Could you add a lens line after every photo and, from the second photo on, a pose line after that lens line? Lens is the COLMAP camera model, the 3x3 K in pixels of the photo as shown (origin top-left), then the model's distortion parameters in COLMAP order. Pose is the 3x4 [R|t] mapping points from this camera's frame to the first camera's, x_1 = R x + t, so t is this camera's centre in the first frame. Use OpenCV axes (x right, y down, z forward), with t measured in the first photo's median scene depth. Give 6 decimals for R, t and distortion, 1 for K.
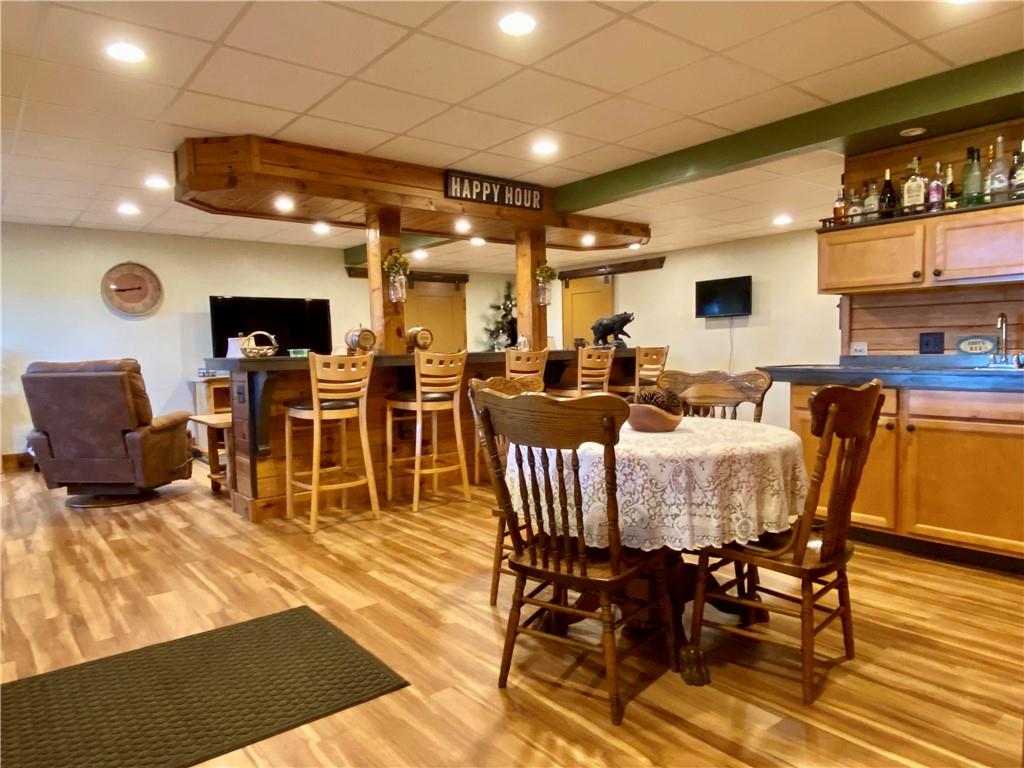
lens RADIAL K [[681.1, 0, 512.0], [0, 681.1, 384.0], [0, 0, 1]] dist [0.108143, -0.132008]
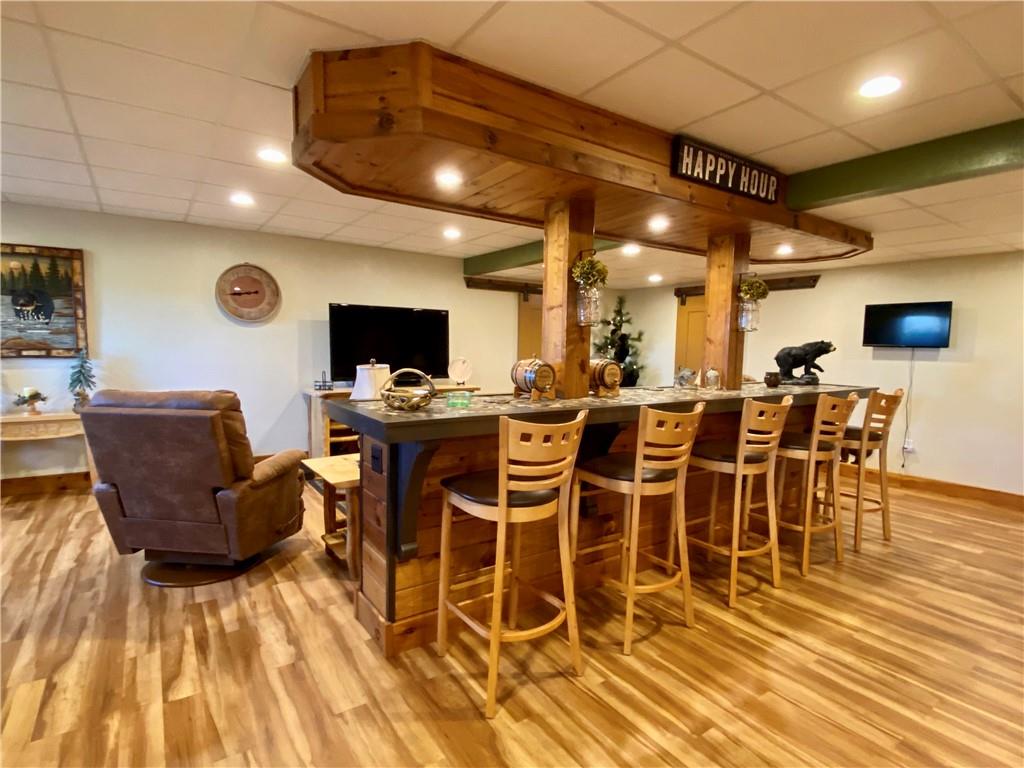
lens RADIAL K [[534.6, 0, 512.0], [0, 534.6, 384.0], [0, 0, 1]] dist [0.073545, -0.065358]
pose [[0.996500, 0.046631, -0.069374, -0.204764], [-0.045350, 0.998772, 0.019932, -0.066730], [0.070219, -0.016716, 0.997392, 0.438574]]
